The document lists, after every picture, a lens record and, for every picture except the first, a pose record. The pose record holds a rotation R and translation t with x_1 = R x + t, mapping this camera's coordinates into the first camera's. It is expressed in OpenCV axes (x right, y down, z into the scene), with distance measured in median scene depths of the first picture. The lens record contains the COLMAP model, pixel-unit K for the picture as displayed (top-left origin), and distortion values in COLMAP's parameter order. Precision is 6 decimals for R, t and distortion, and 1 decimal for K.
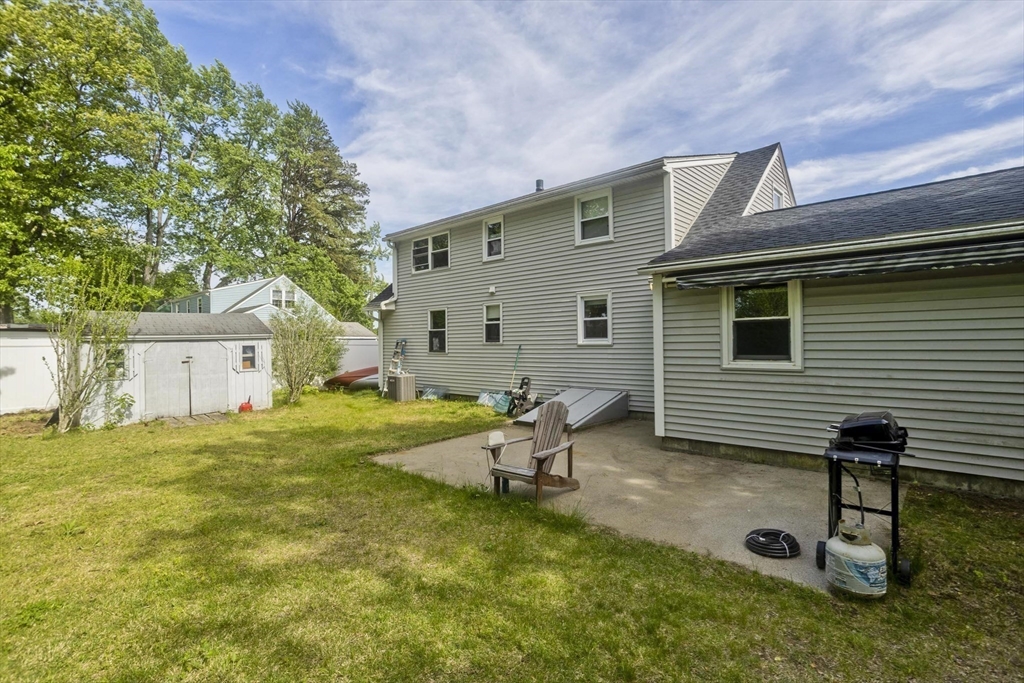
lens RADIAL K [[493.1, 0, 518.6], [0, 493.1, 342.1], [0, 0, 1]] dist [-0.041554, 0.022148]
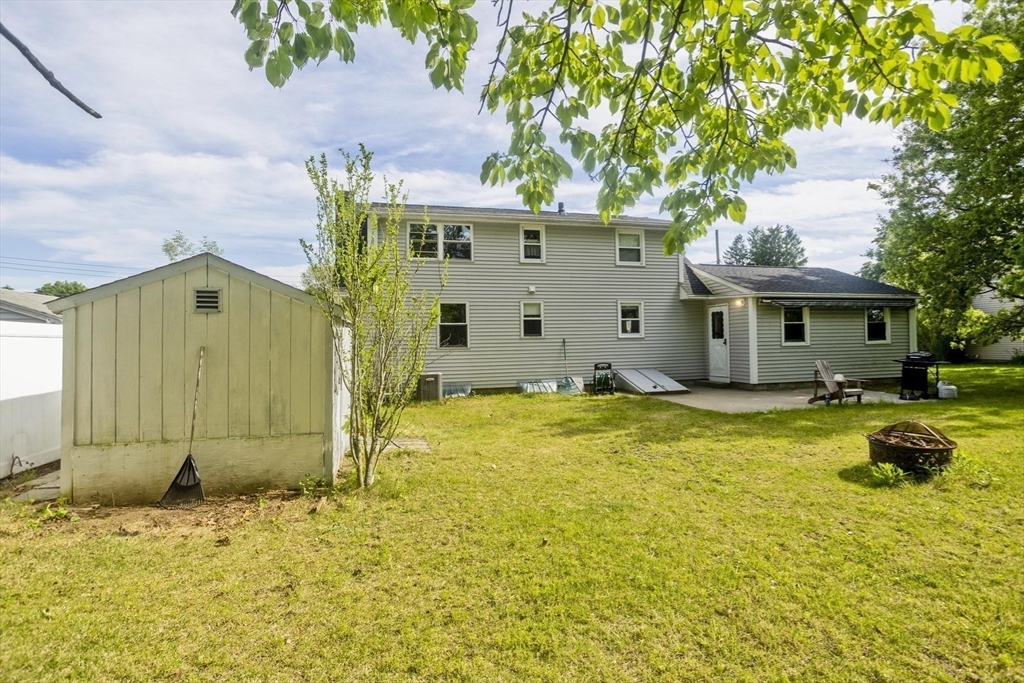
lens RADIAL K [[493.1, 0, 515.5], [0, 493.1, 340.2], [0, 0, 1]] dist [-0.041554, 0.022148]
pose [[0.545755, 0.005715, 0.837926, -1.014719], [0.010032, 0.999861, -0.013353, 0.023520], [-0.837885, 0.015694, 0.545621, 0.431666]]
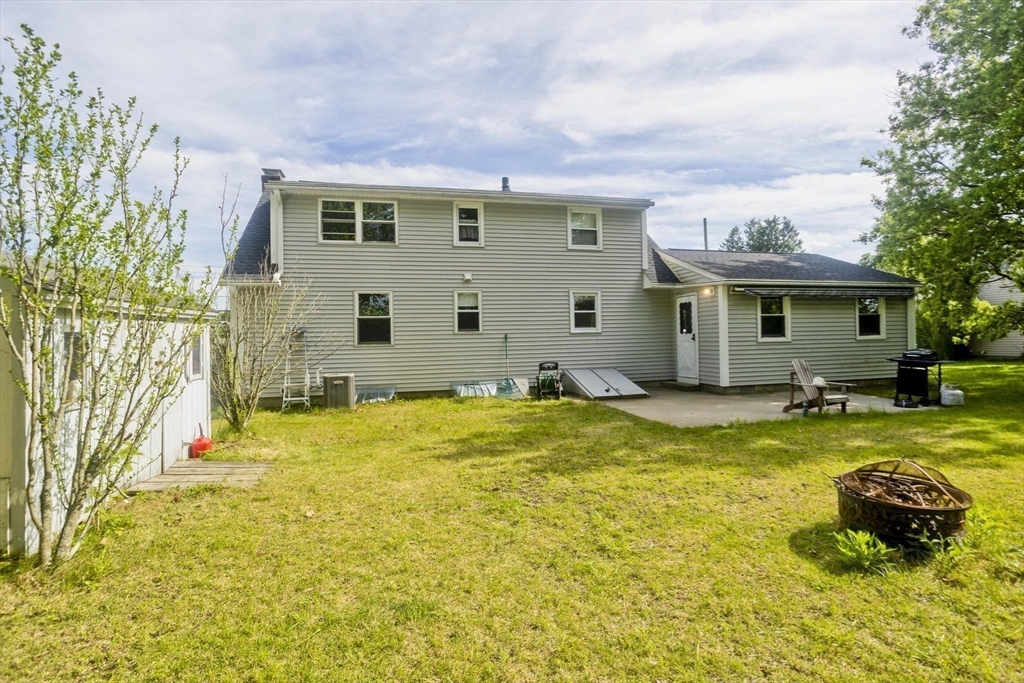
lens RADIAL K [[493.1, 0, 513.5], [0, 493.1, 339.5], [0, 0, 1]] dist [-0.041554, 0.022148]
pose [[0.549096, -0.002446, 0.835756, -0.815679], [0.012546, 0.999907, -0.005316, 0.022236], [-0.835665, 0.013404, 0.549076, 0.405037]]
